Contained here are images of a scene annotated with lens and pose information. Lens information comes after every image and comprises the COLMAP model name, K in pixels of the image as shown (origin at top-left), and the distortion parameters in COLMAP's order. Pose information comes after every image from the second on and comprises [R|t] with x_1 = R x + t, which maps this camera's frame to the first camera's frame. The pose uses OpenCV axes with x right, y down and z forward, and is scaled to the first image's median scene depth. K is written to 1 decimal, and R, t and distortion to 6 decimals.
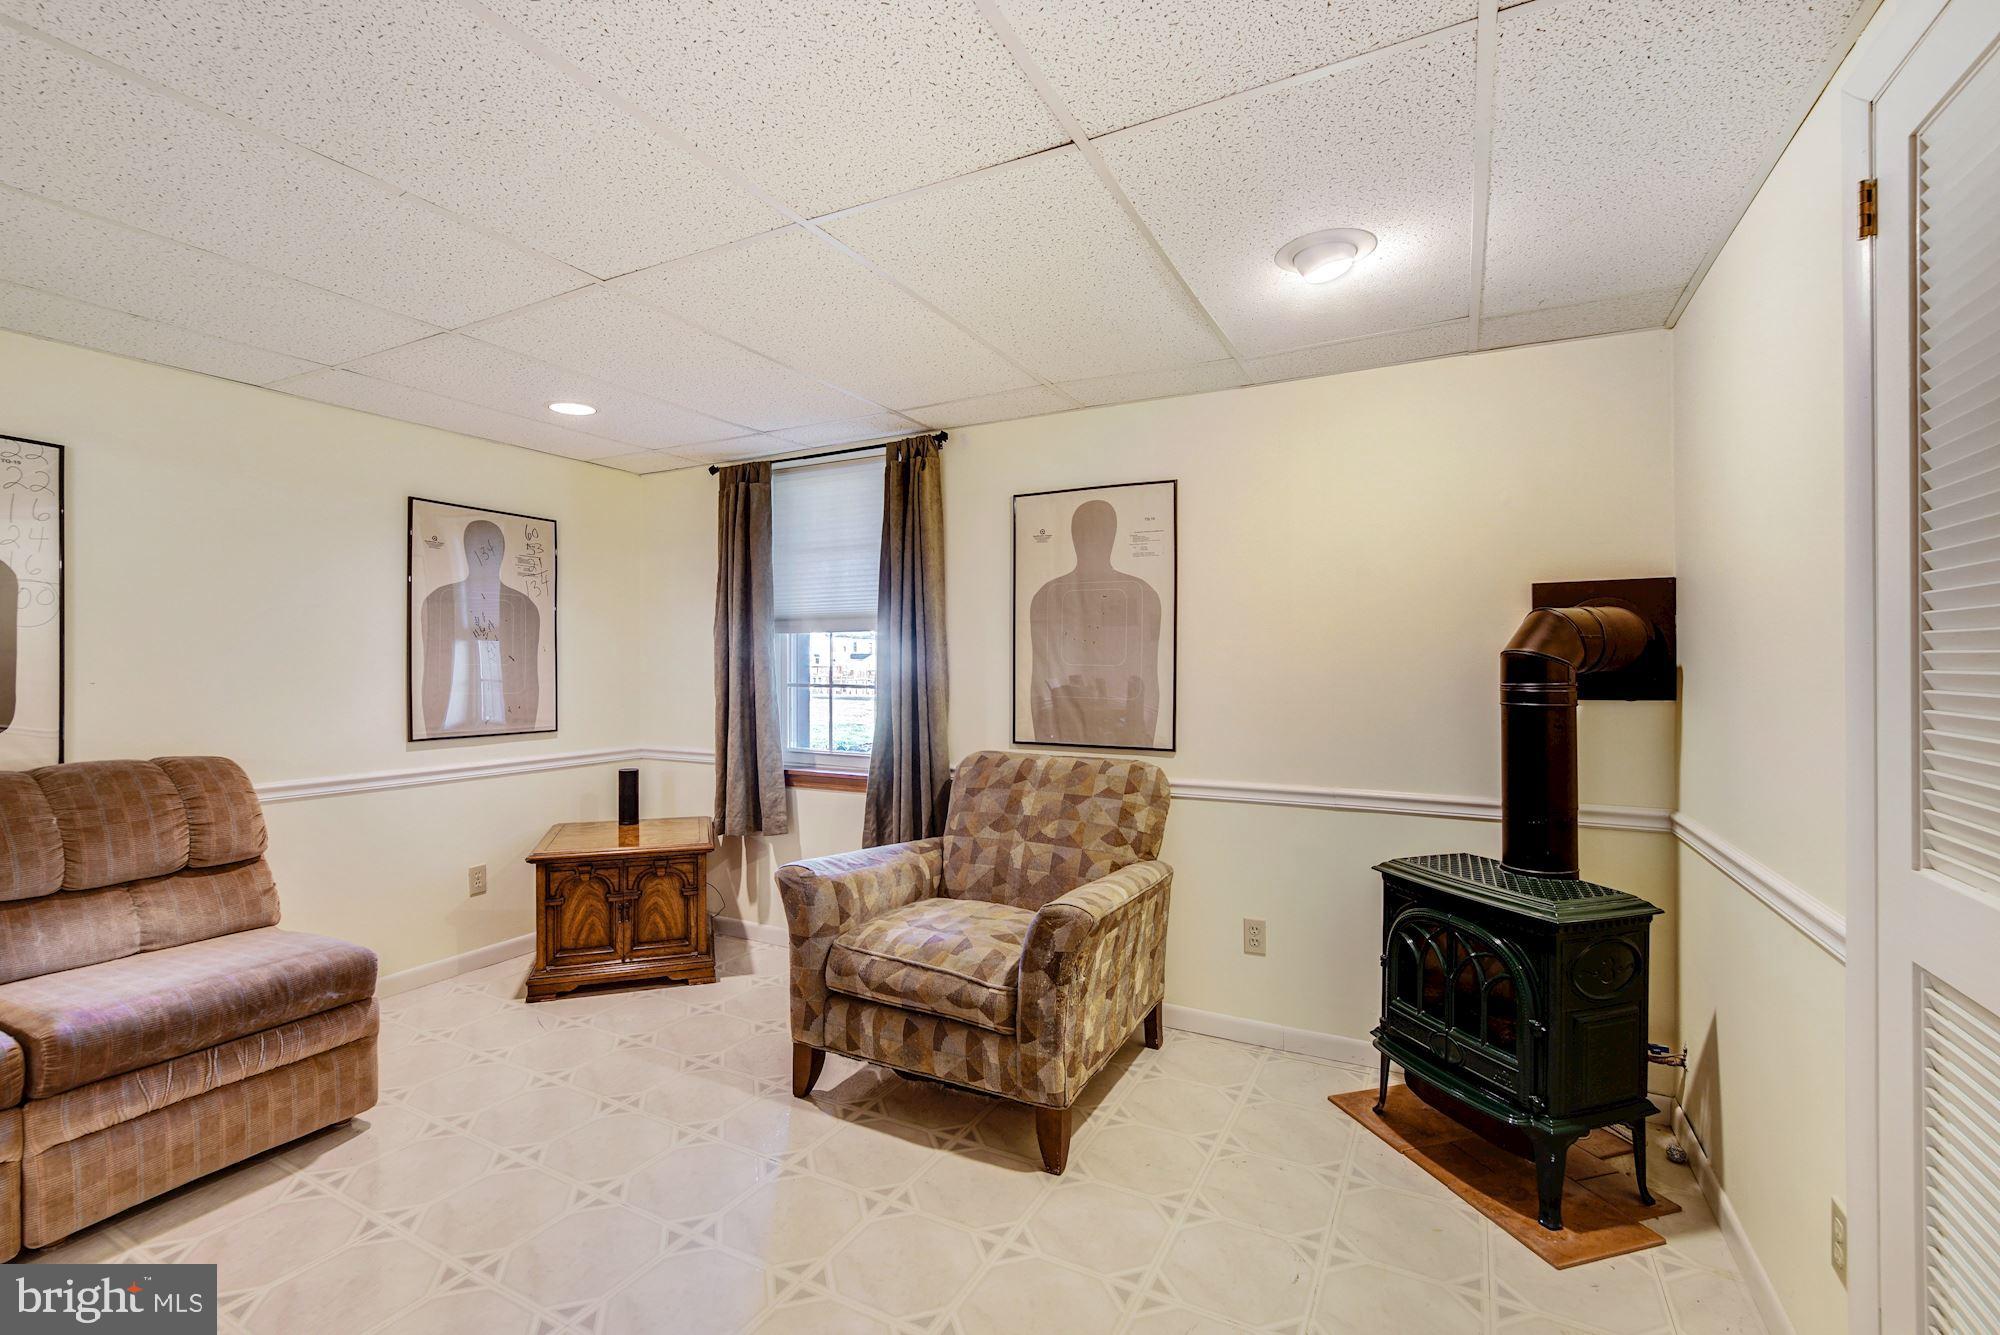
lens RADIAL K [[878.3, 0, 994.2], [0, 878.3, 668.9], [0, 0, 1]] dist [-0.010791, -0.000099]
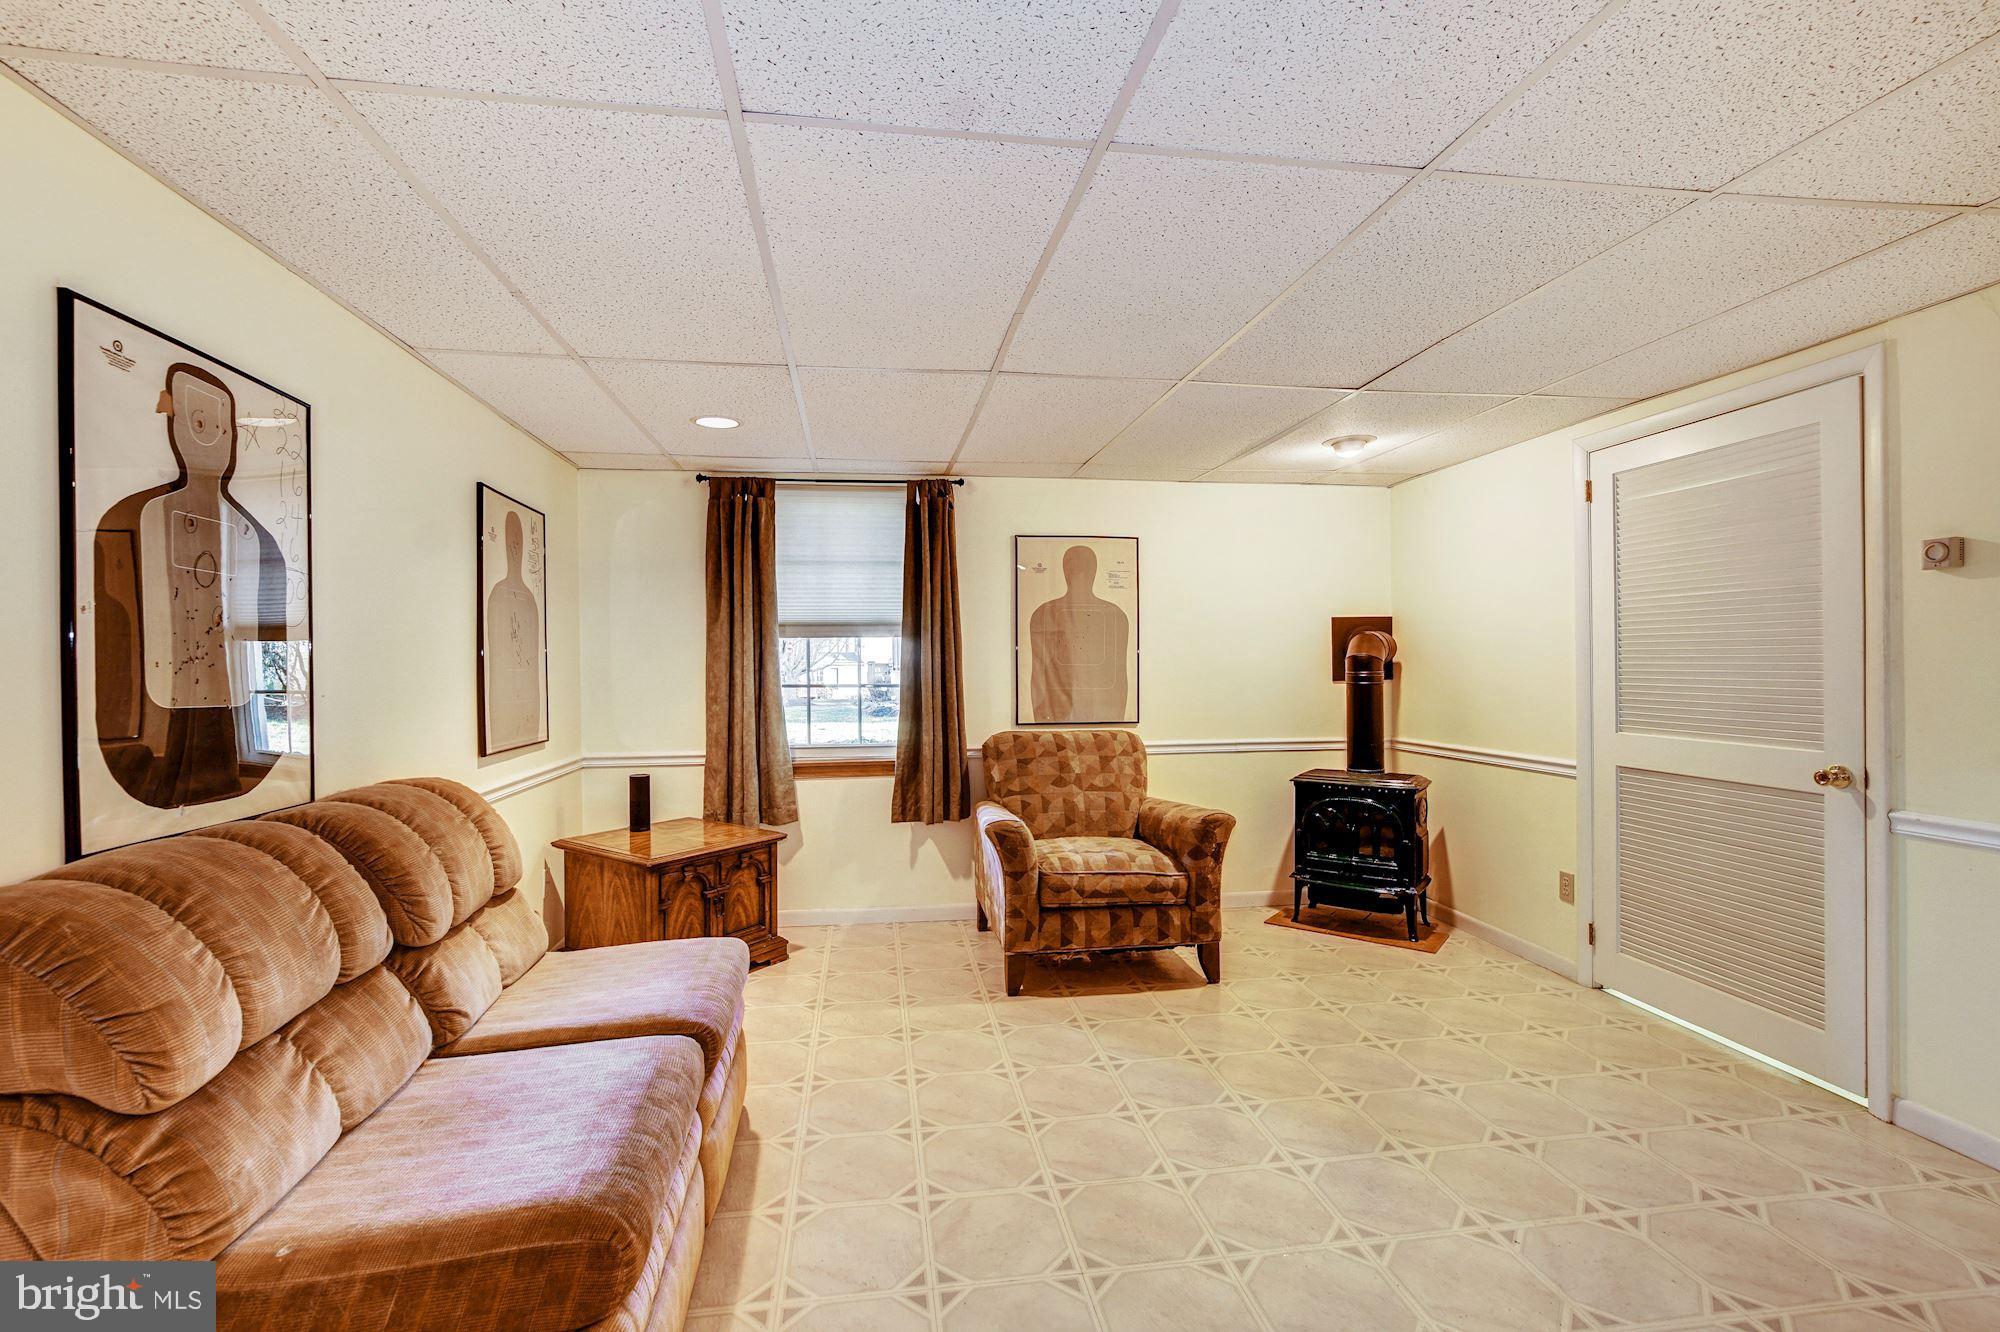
lens RADIAL K [[878.3, 0, 983.6], [0, 878.3, 666.7], [0, 0, 1]] dist [-0.010791, -0.000099]
pose [[0.805970, -0.009556, 0.591880, -0.850403], [0.011435, 0.999934, 0.000573, -0.003698], [-0.591846, 0.006306, 0.806026, -0.027628]]
